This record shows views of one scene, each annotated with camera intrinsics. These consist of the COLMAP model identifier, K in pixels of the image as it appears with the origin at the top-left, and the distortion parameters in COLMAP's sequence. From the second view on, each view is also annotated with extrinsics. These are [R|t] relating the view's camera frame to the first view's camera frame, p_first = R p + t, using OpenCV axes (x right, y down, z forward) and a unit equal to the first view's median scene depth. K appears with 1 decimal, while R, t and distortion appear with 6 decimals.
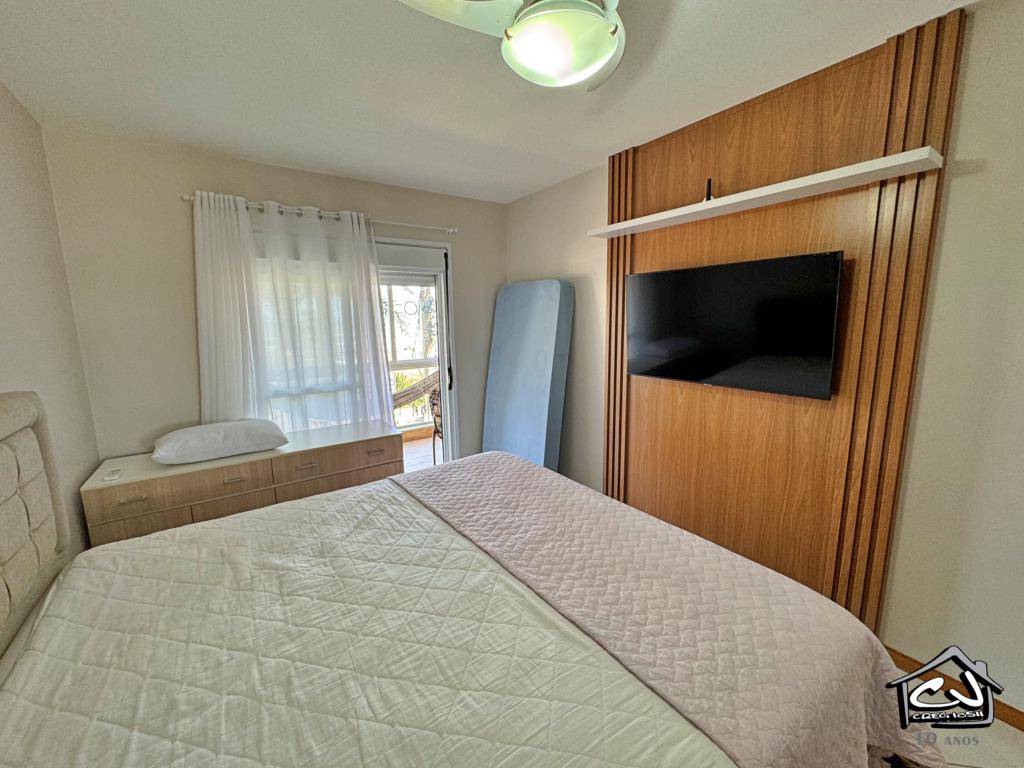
lens RADIAL K [[409.1, 0, 512.0], [0, 409.1, 384.0], [0, 0, 1]] dist [0.000248, 0.000313]
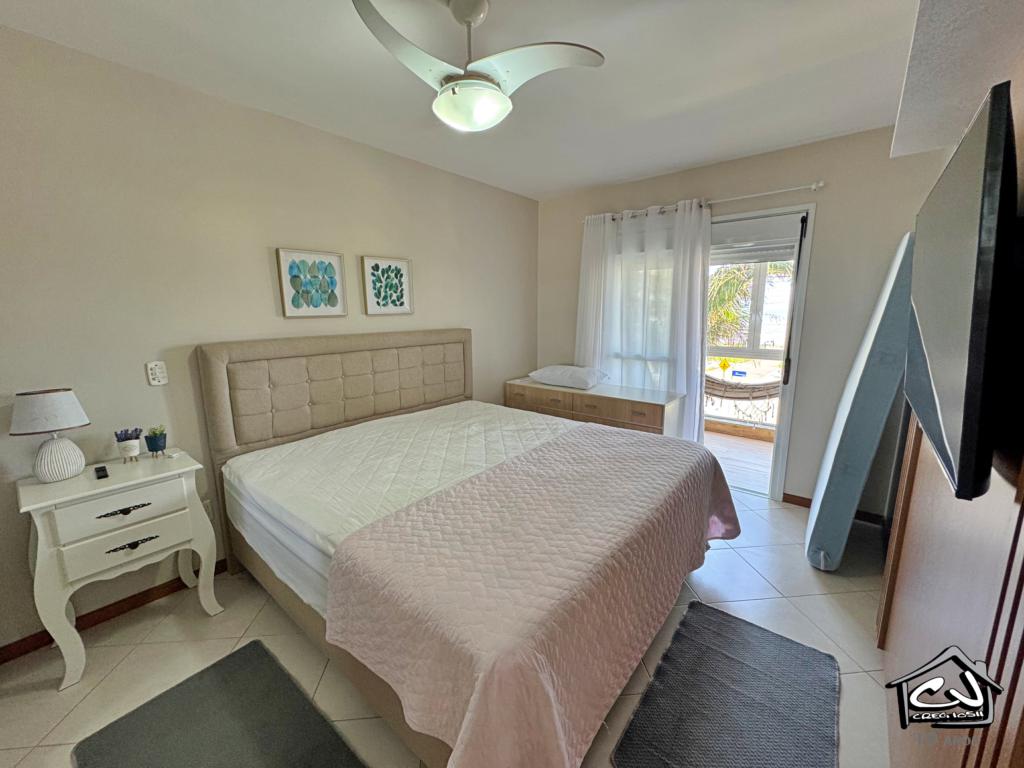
lens RADIAL K [[409.1, 0, 512.0], [0, 409.1, 384.0], [0, 0, 1]] dist [0.000248, 0.000313]
pose [[0.256251, 0.187513, -0.948248, 0.706959], [-0.155585, 0.976214, 0.150998, -0.038070], [0.954007, 0.108840, 0.279330, 0.343291]]
